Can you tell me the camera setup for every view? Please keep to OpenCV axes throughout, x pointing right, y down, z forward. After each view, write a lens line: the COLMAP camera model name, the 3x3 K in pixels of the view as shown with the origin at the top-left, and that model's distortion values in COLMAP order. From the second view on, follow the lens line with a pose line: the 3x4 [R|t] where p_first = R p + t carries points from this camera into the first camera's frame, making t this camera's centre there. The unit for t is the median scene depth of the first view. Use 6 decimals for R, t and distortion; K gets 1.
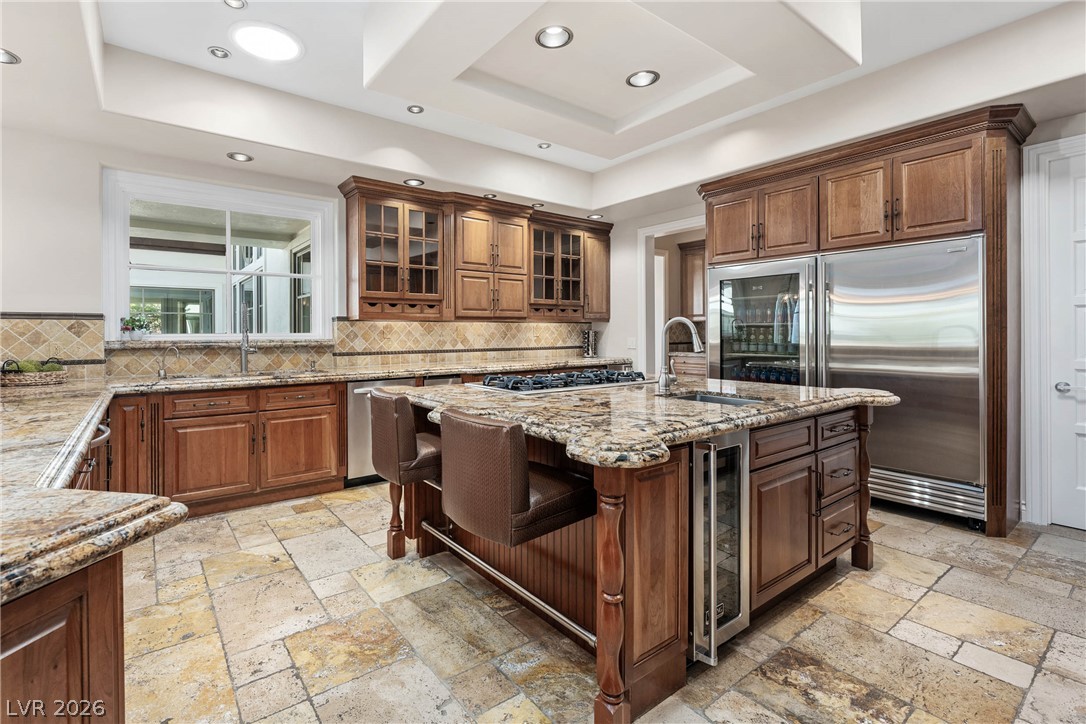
lens RADIAL K [[491.7, 0, 509.3], [0, 491.7, 334.0], [0, 0, 1]] dist [-0.000671, -0.000911]
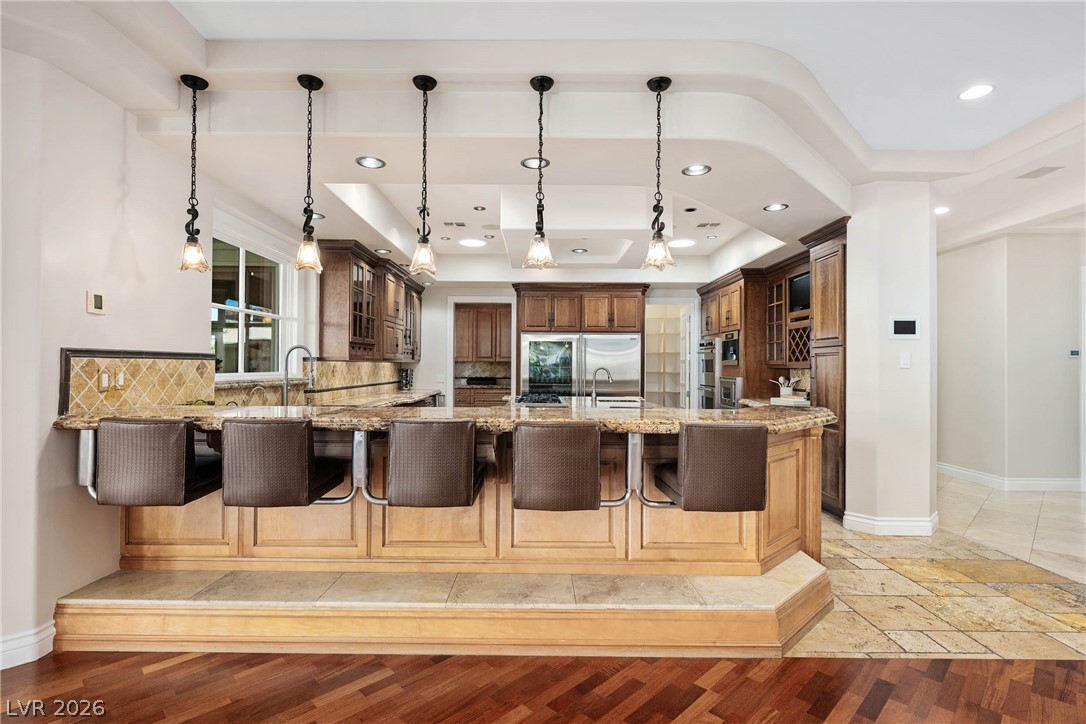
lens RADIAL K [[508.3, 0, 542.2], [0, 508.3, 363.2], [0, 0, 1]] dist [0.001595, 0.000093]
pose [[0.591789, 0.017142, 0.805910, -0.954519], [-0.011955, 0.999851, -0.012489, -0.013661], [-0.806004, -0.002244, 0.591906, -0.077138]]
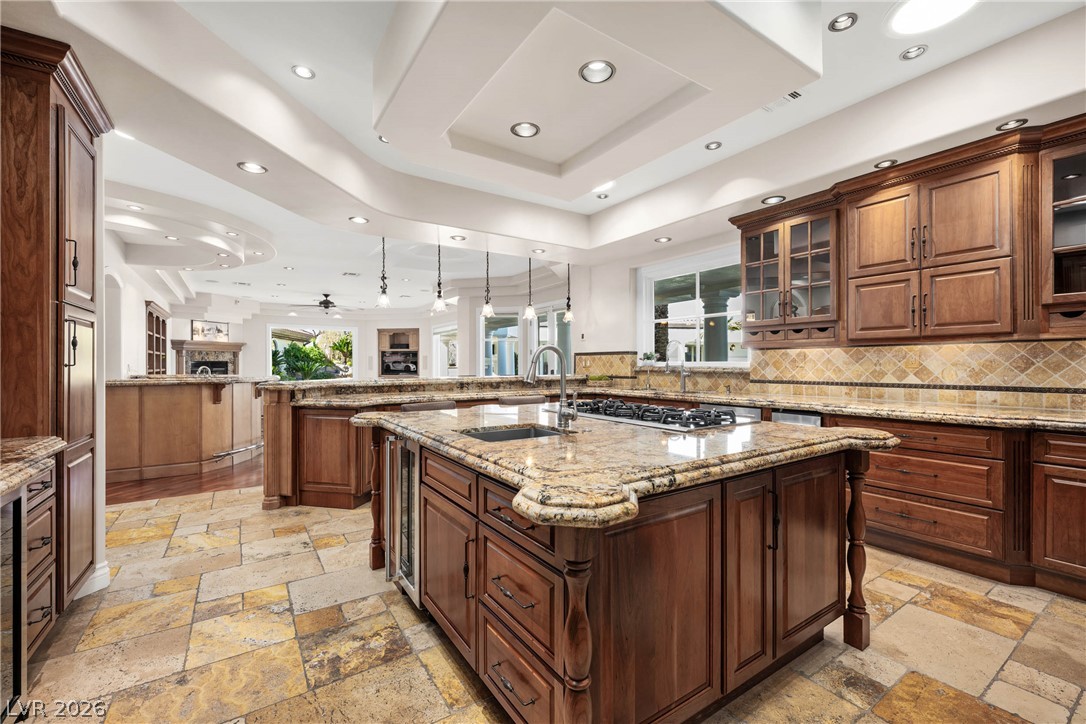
lens RADIAL K [[464.5, 0, 540.8], [0, 464.5, 363.2], [0, 0, 1]] dist [0.000887, 0.000336]
pose [[-0.051828, 0.003334, -0.998650, 0.705855], [0.001874, 0.999993, 0.003241, -0.001860], [0.998654, -0.001704, -0.051834, 0.599734]]
